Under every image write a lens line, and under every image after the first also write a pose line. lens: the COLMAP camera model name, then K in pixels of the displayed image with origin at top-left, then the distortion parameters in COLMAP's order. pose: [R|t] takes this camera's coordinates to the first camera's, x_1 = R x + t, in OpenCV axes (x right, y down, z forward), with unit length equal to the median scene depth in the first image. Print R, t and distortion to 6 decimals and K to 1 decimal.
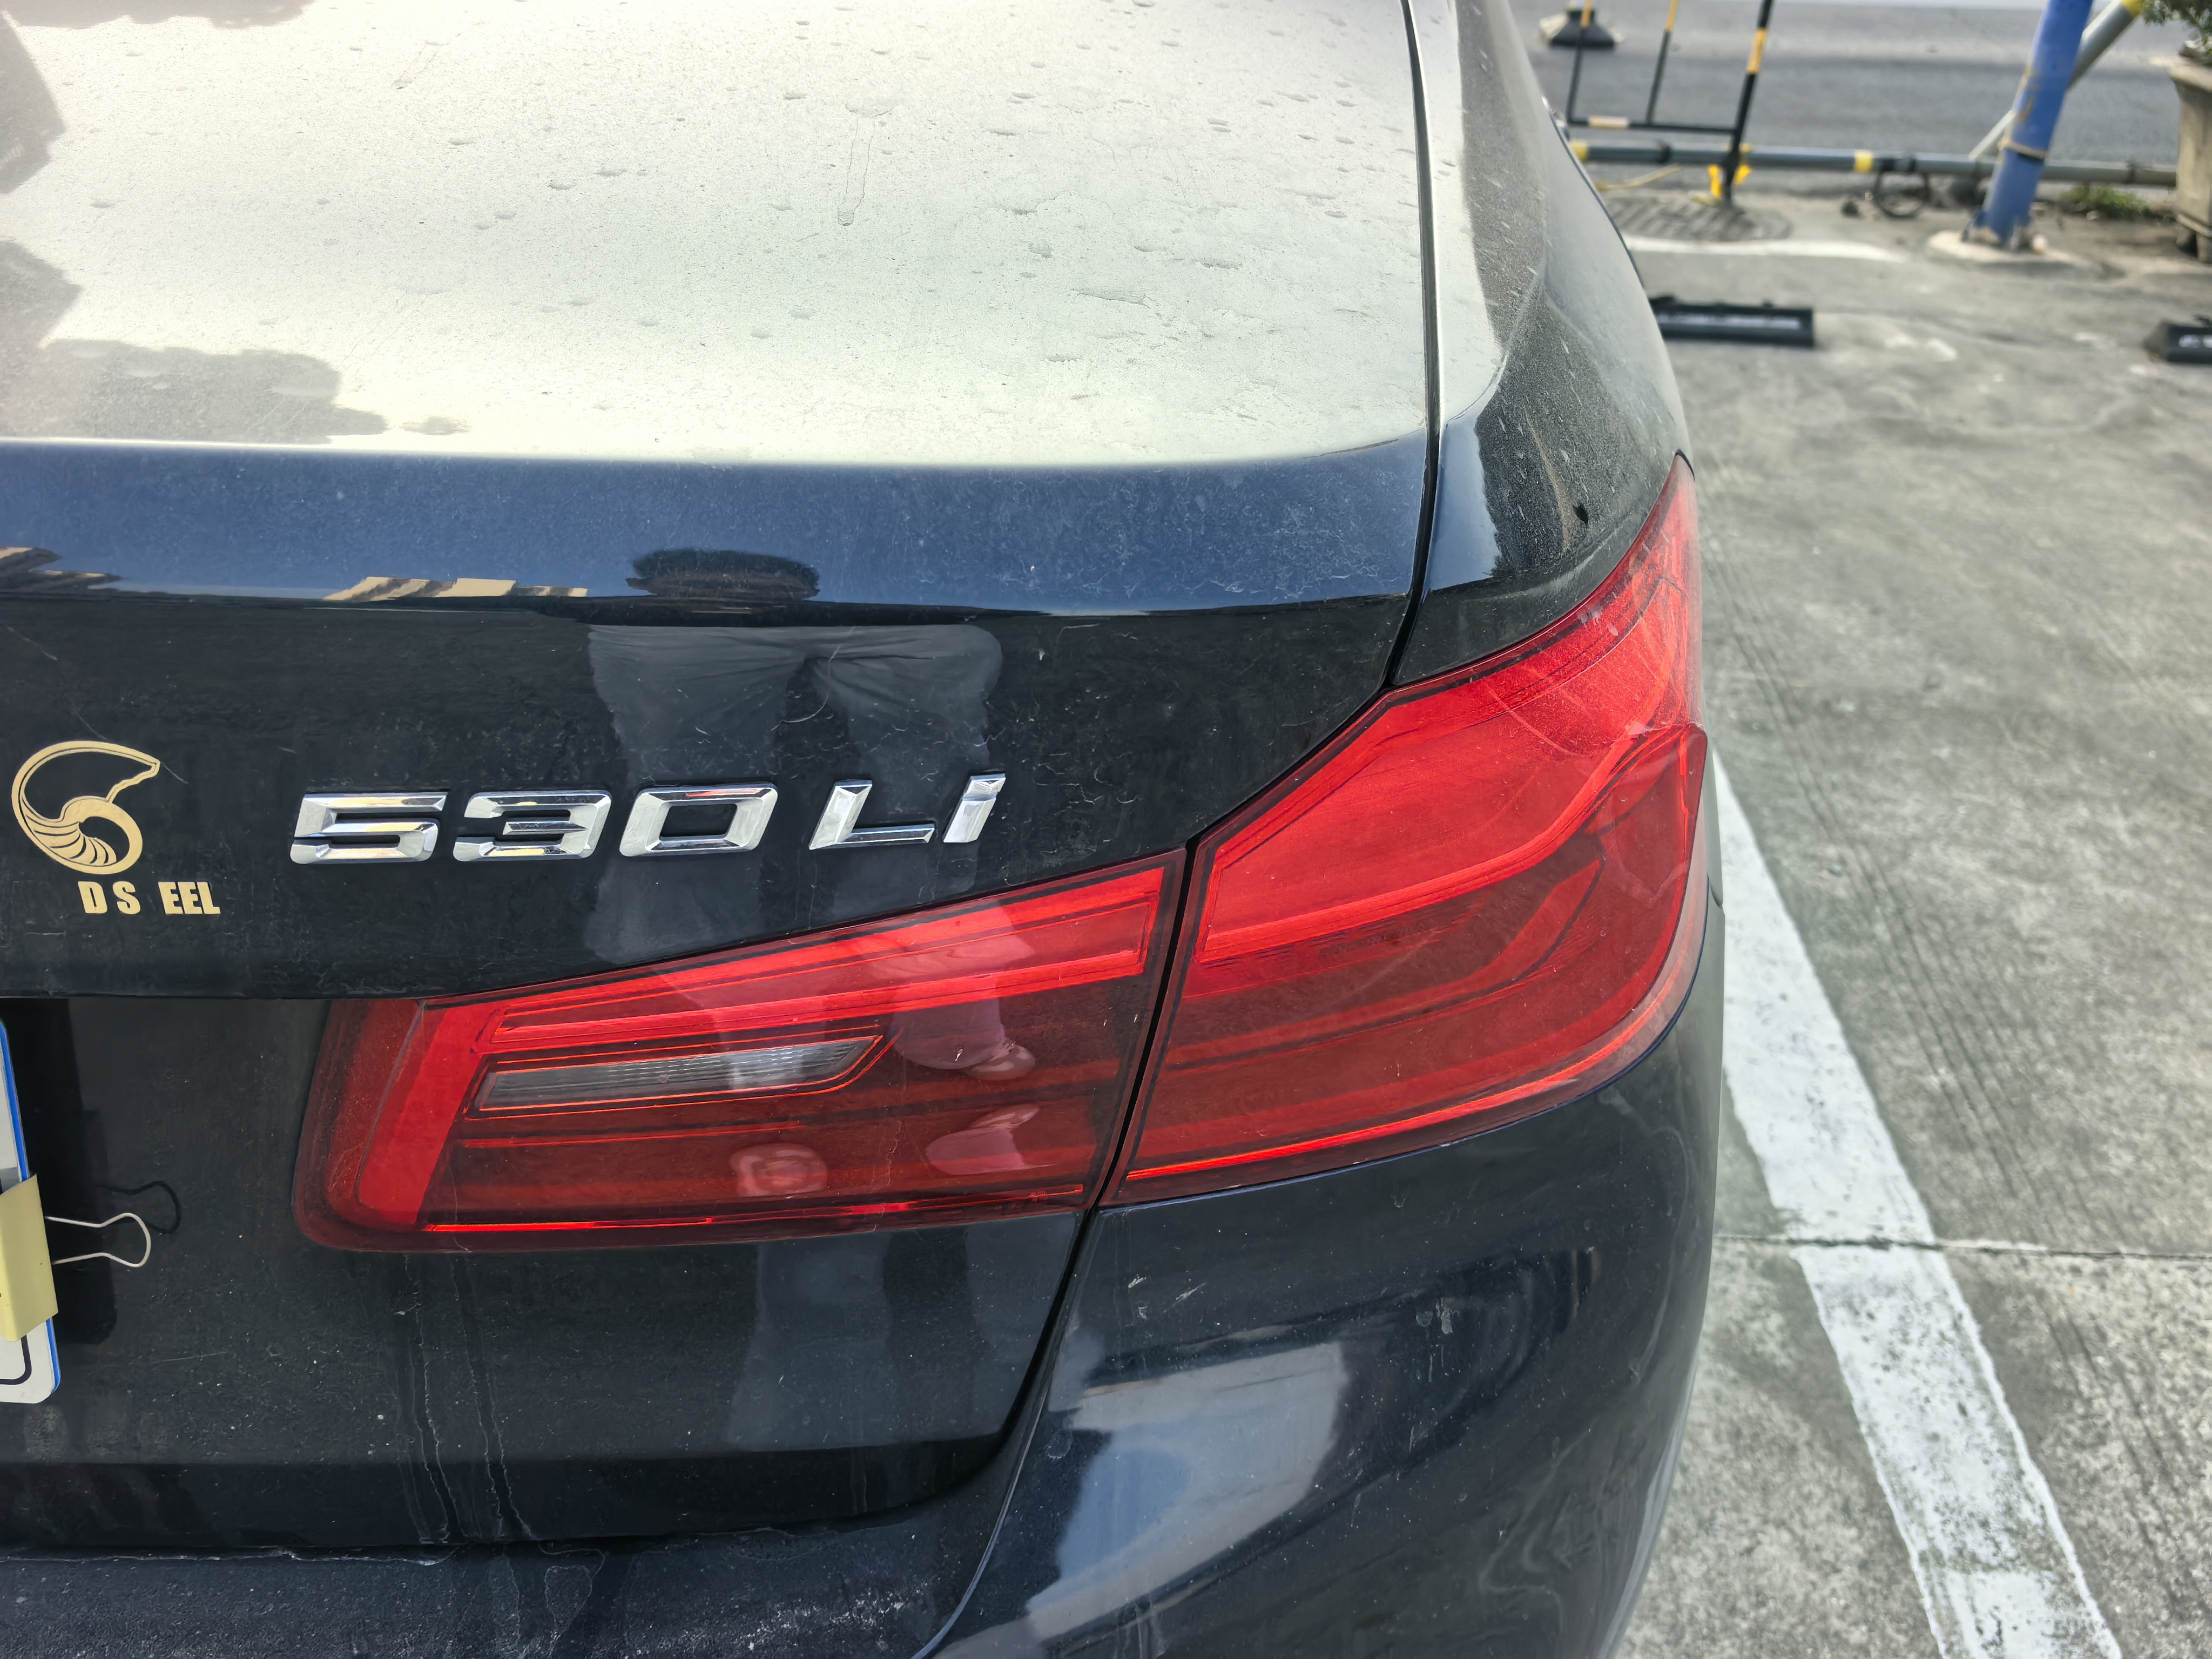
lens RADIAL K [[1802.7, 0, 1112.3], [0, 1802.7, 905.6], [0, 0, 1]] dist [-0.001776, -0.008010]
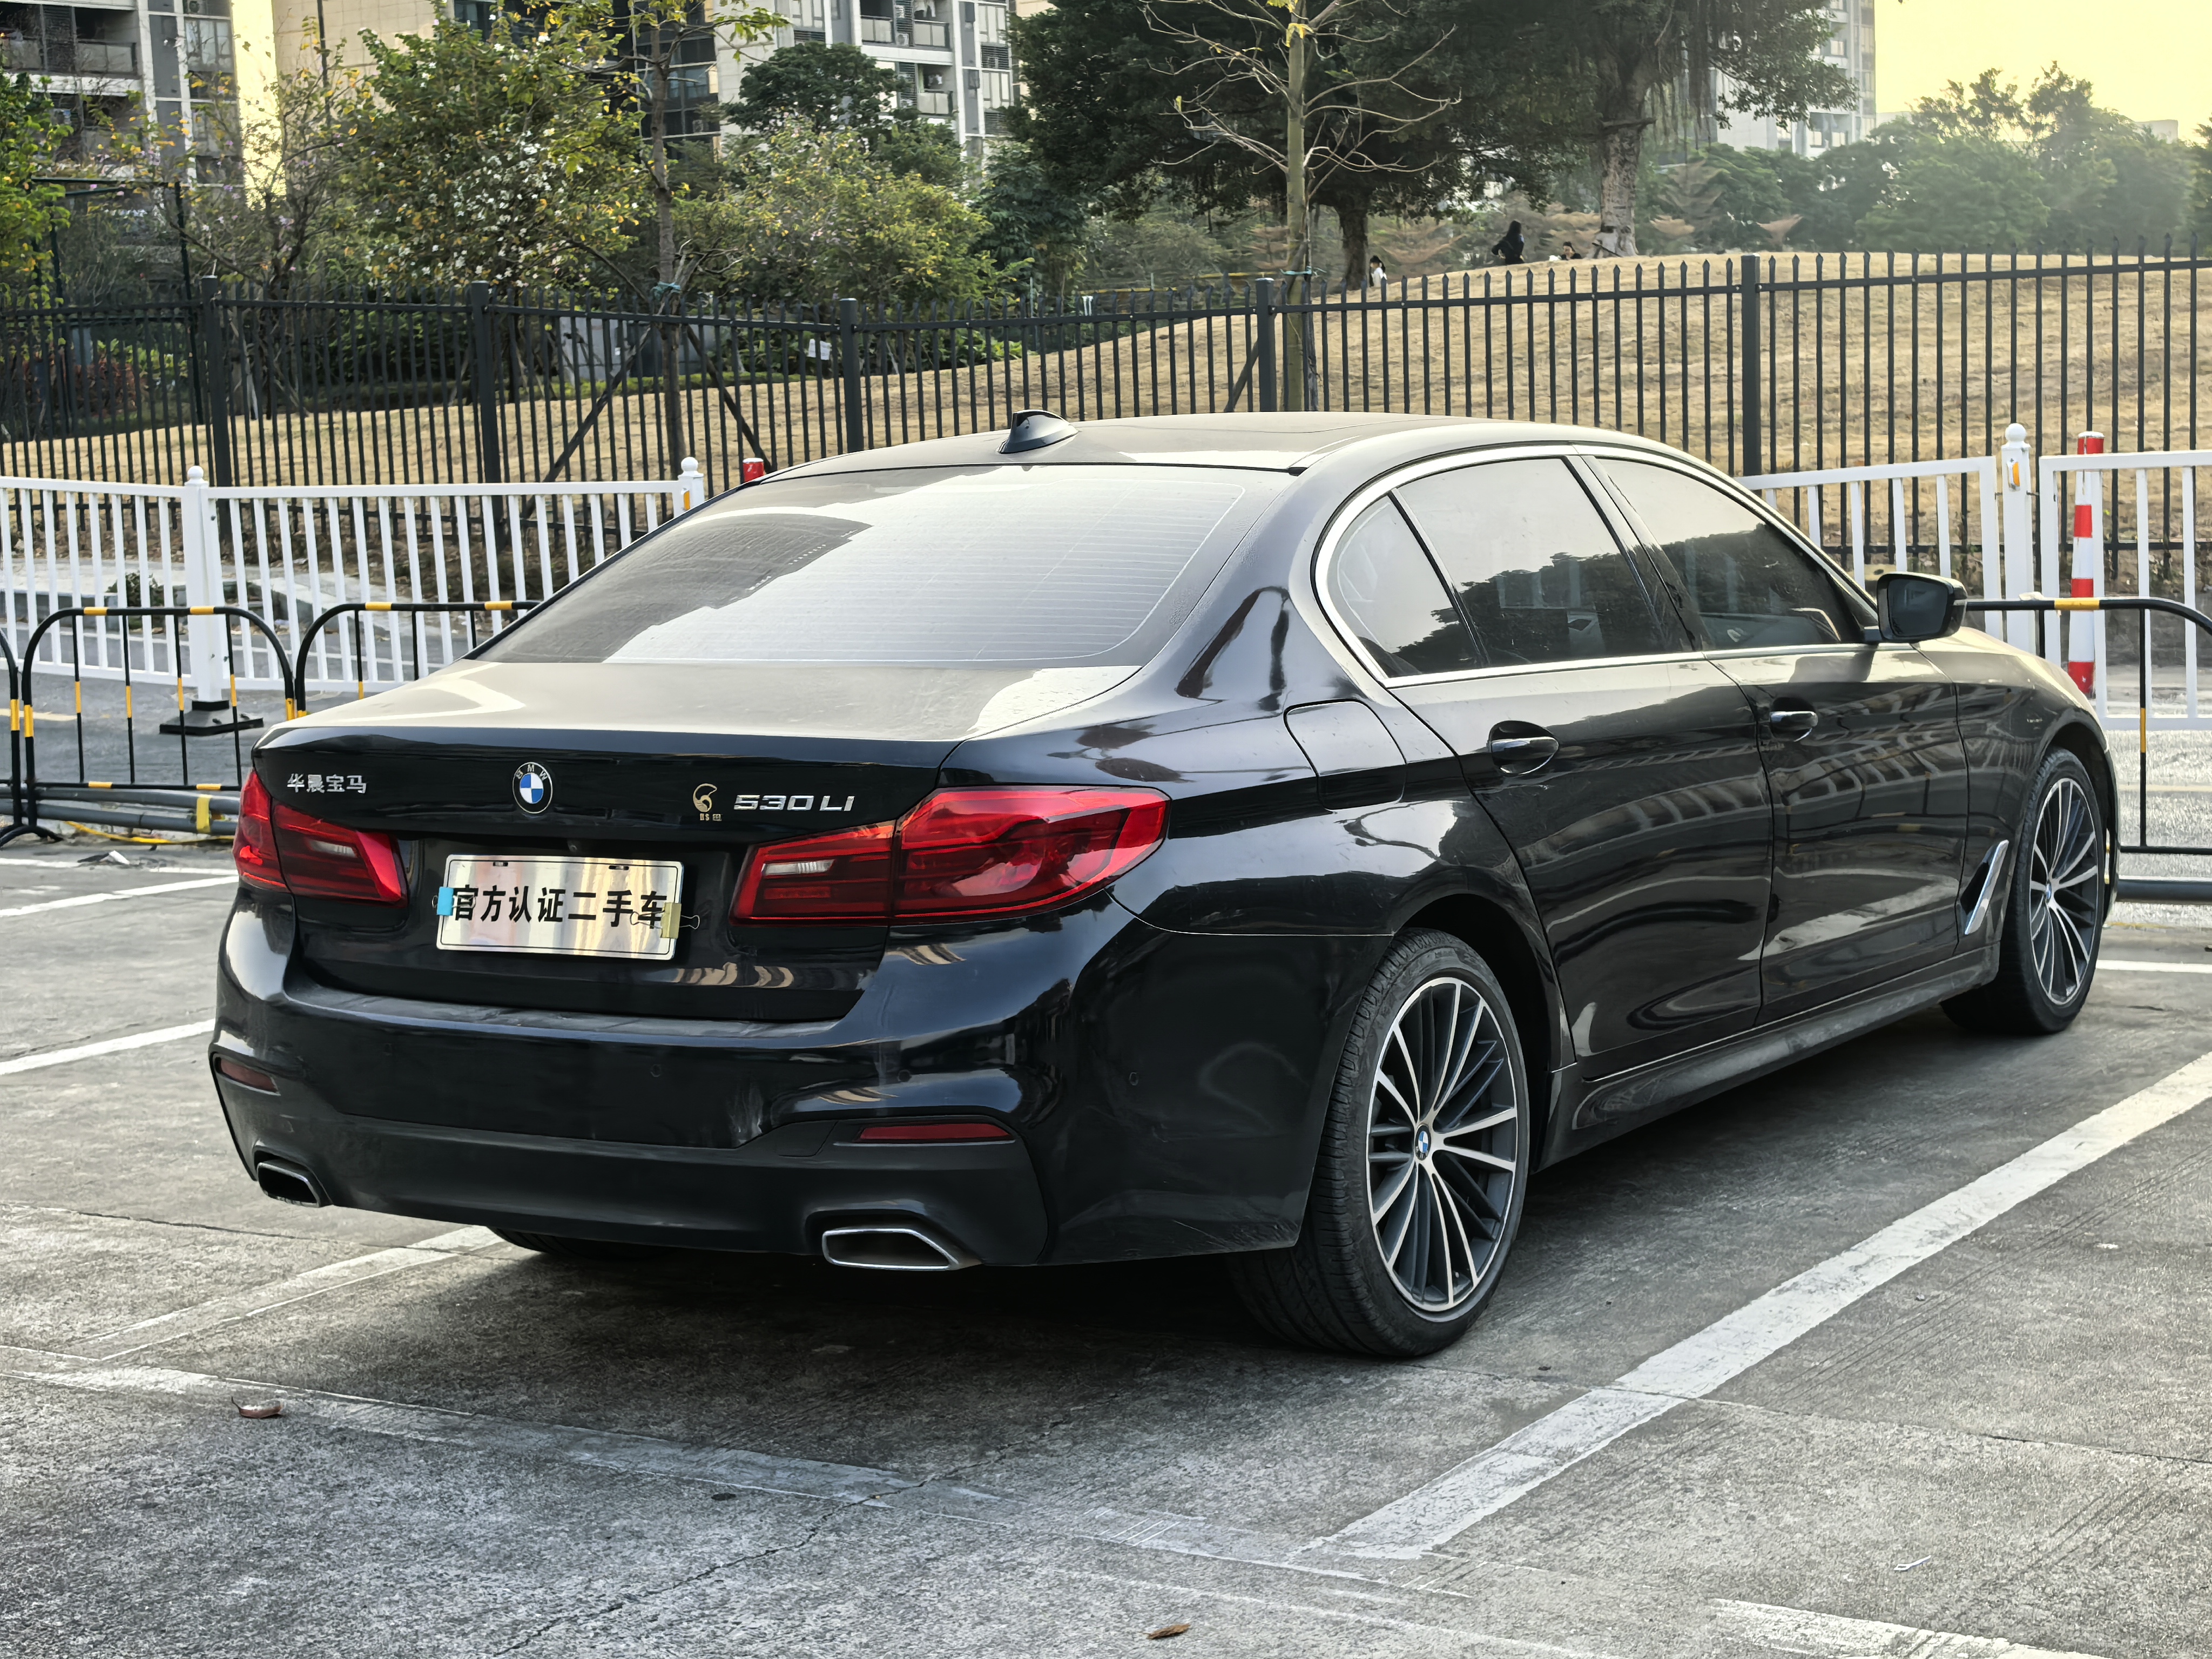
lens RADIAL K [[3524.8, 0, 1133.5], [0, 3524.8, 825.2], [0, 0, 1]] dist [0.314987, -1.449669]
pose [[0.872884, -0.008744, -0.487849, 0.931180], [-0.211133, 0.894618, -0.393805, 0.637881], [0.439881, 0.446747, 0.779052, -1.083973]]
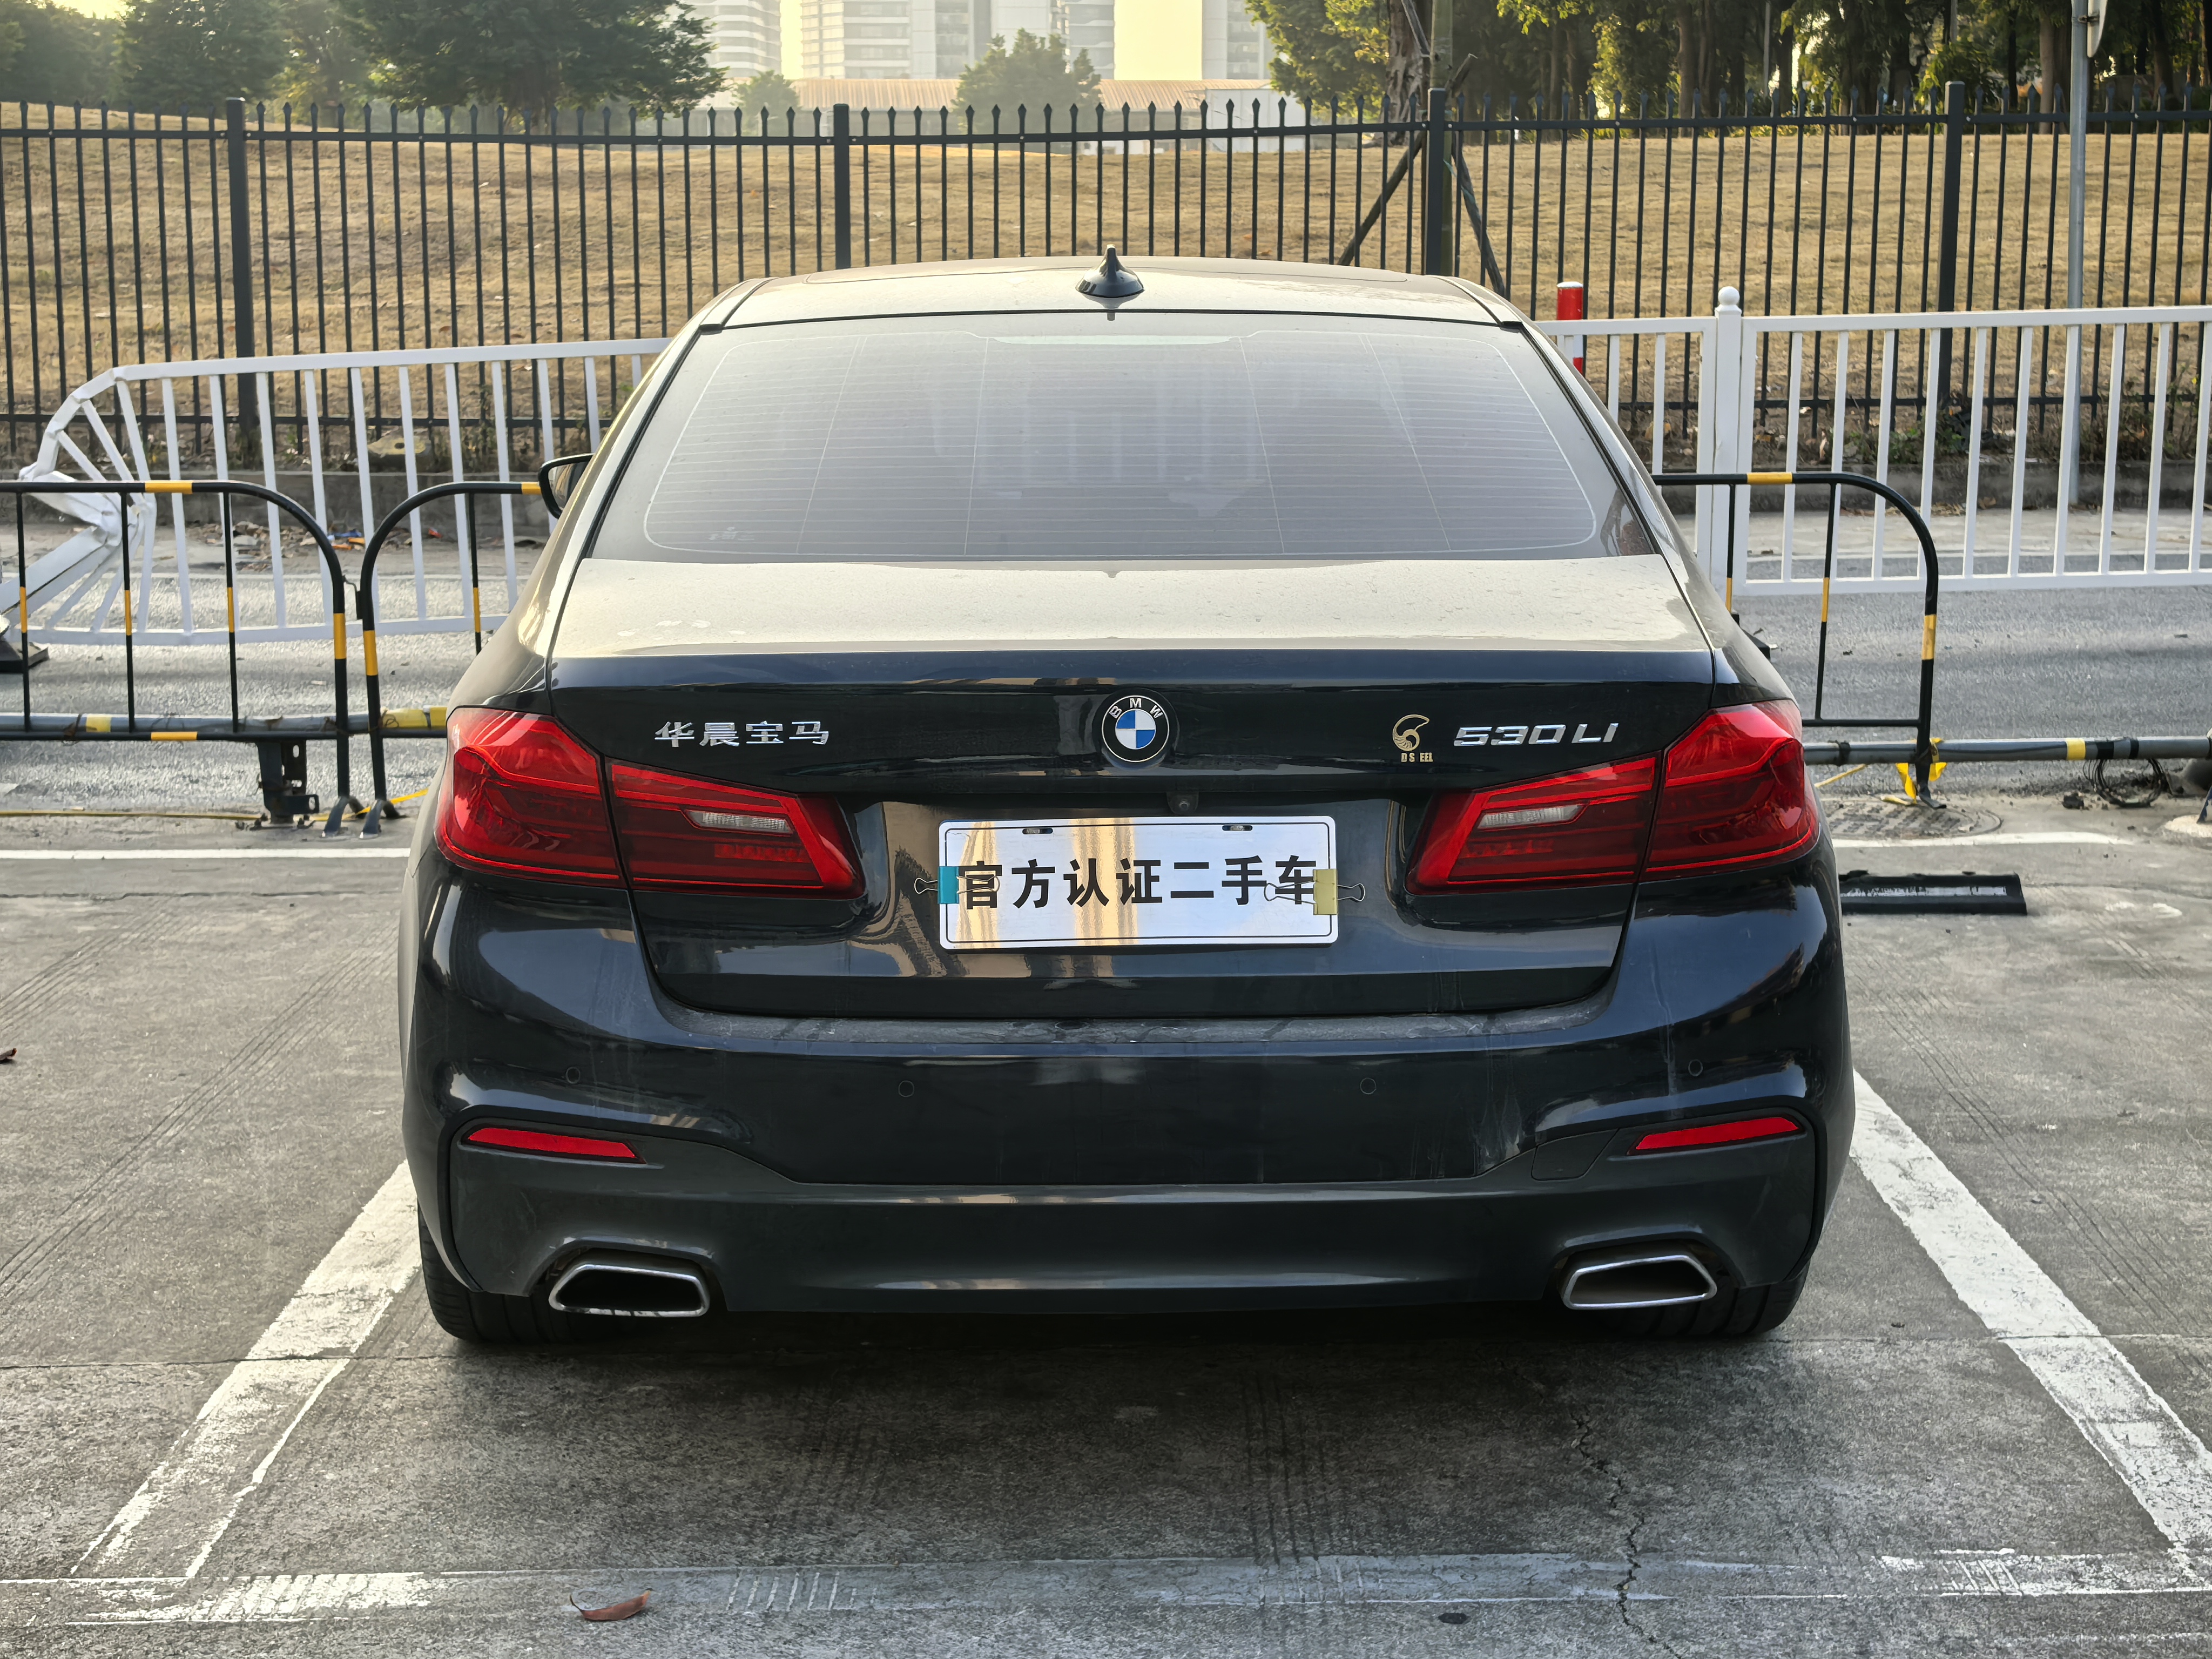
lens RADIAL K [[3544.6, 0, 1111.4], [0, 3544.6, 775.6], [0, 0, 1]] dist [0.311221, -1.371930]
pose [[0.997090, -0.045432, 0.061210, -0.288086], [0.066919, 0.906233, -0.417450, 0.562743], [-0.036505, 0.420331, 0.906636, -1.053494]]
